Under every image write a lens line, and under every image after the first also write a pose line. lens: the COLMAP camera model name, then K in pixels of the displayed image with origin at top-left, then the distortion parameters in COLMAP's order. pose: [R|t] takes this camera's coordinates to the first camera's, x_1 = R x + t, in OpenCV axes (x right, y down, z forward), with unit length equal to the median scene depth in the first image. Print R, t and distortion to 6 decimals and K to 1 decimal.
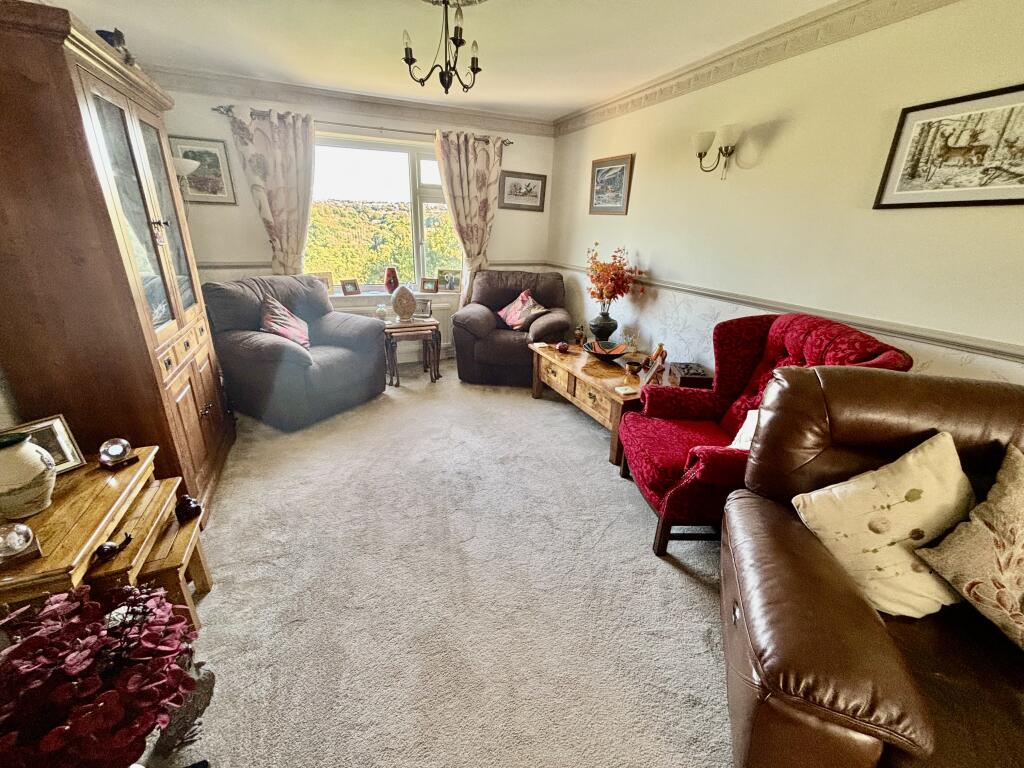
lens RADIAL K [[415.3, 0, 512.0], [0, 415.3, 384.0], [0, 0, 1]] dist [0.000069, 0.000050]
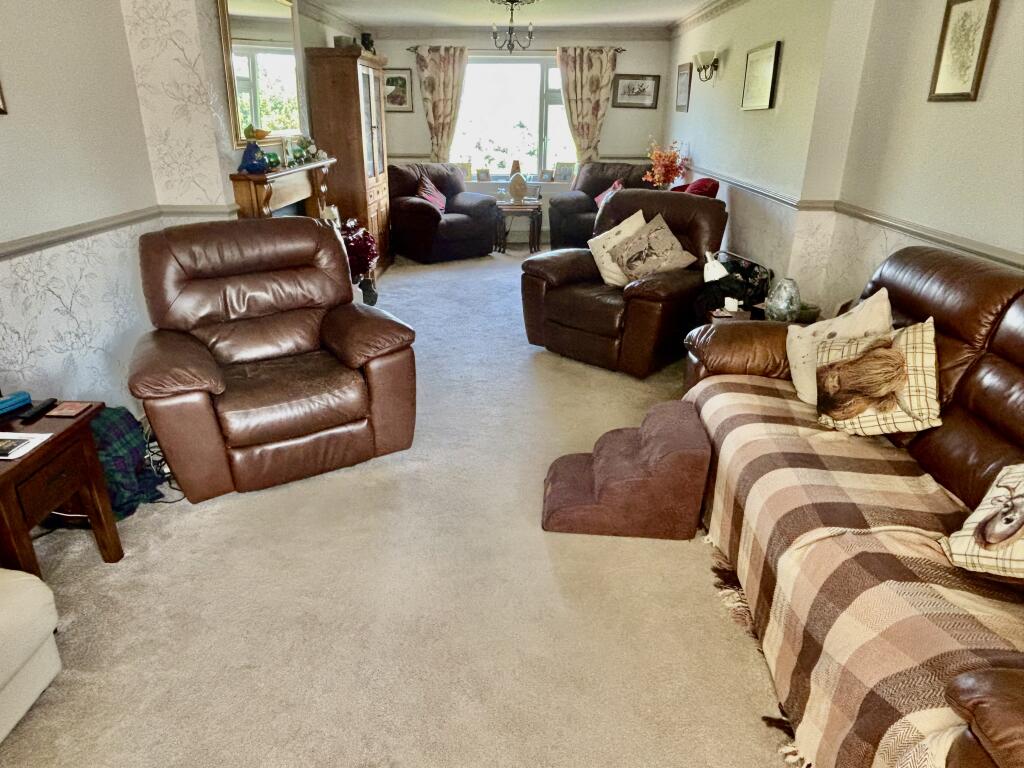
lens RADIAL K [[638.1, 0, 512.0], [0, 638.1, 384.0], [0, 0, 1]] dist [-0.002467, -0.000950]
pose [[0.910695, 0.137616, -0.389483, 0.561218], [-0.128107, 0.990478, 0.050425, 0.301773], [0.392713, 0.003974, 0.919652, -0.783794]]
